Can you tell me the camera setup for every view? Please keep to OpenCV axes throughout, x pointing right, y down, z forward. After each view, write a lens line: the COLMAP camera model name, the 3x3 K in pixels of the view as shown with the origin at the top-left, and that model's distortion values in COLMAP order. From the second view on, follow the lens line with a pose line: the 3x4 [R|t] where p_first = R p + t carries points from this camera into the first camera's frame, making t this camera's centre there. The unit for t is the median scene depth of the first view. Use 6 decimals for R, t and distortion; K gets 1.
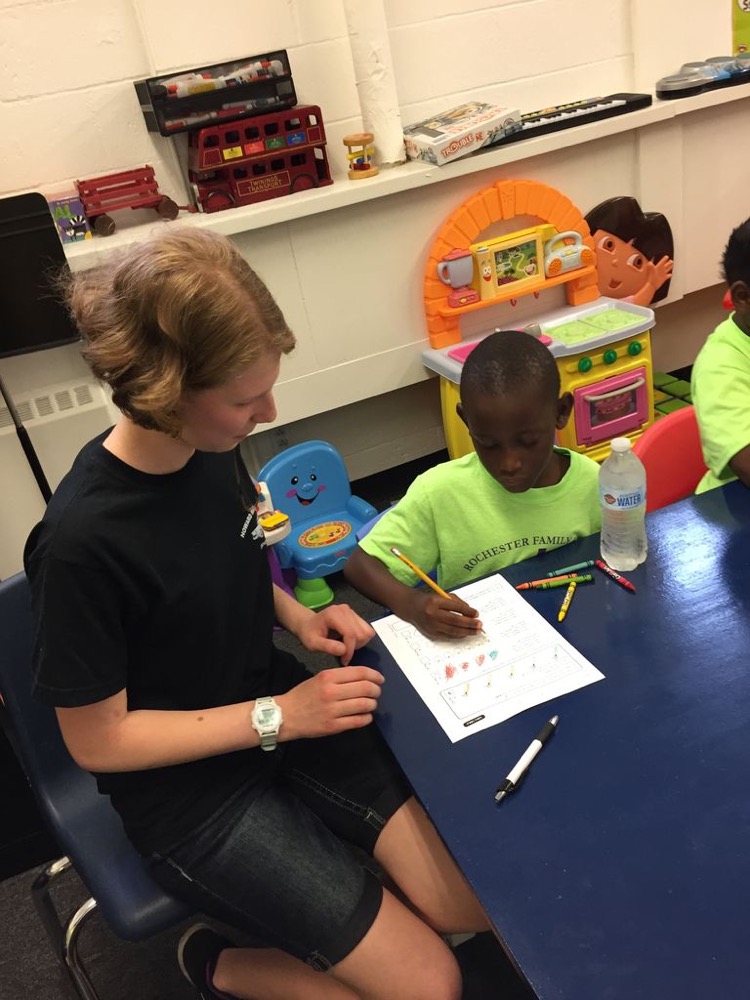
lens RADIAL K [[842.7, 0, 375.0], [0, 842.7, 500.0], [0, 0, 1]] dist [0.081749, -0.126918]
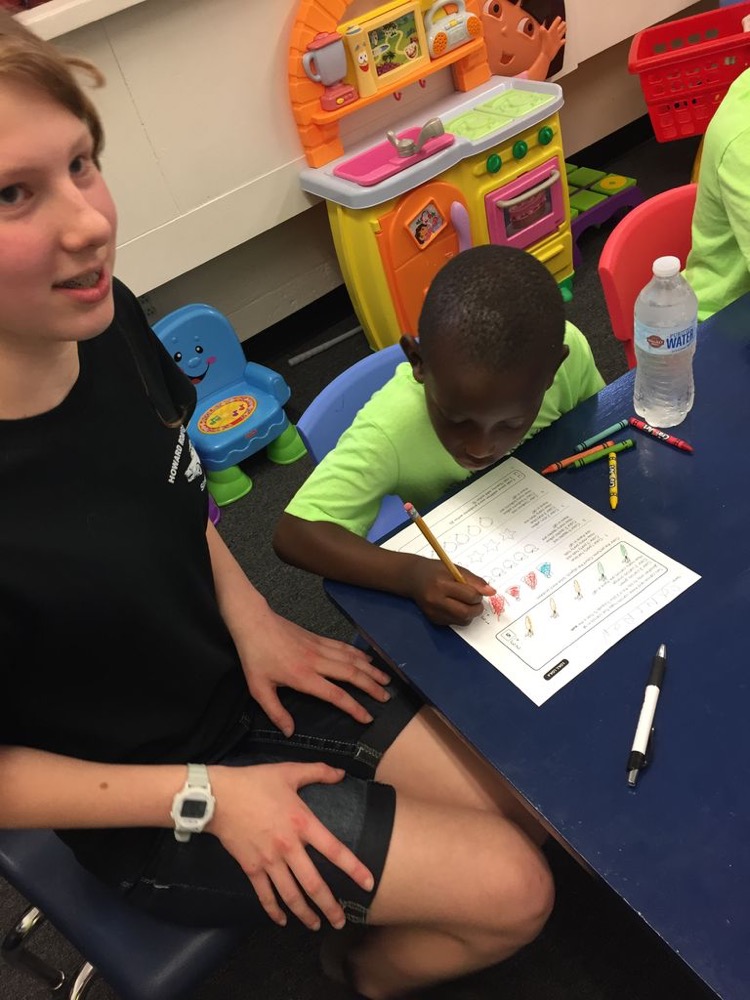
lens RADIAL K [[842.7, 0, 375.0], [0, 842.7, 500.0], [0, 0, 1]] dist [0.081749, -0.126918]
pose [[0.971859, -0.191486, 0.137200, -0.048538], [0.160730, 0.964823, 0.208042, -0.030064], [-0.172211, -0.180135, 0.968449, 0.130111]]
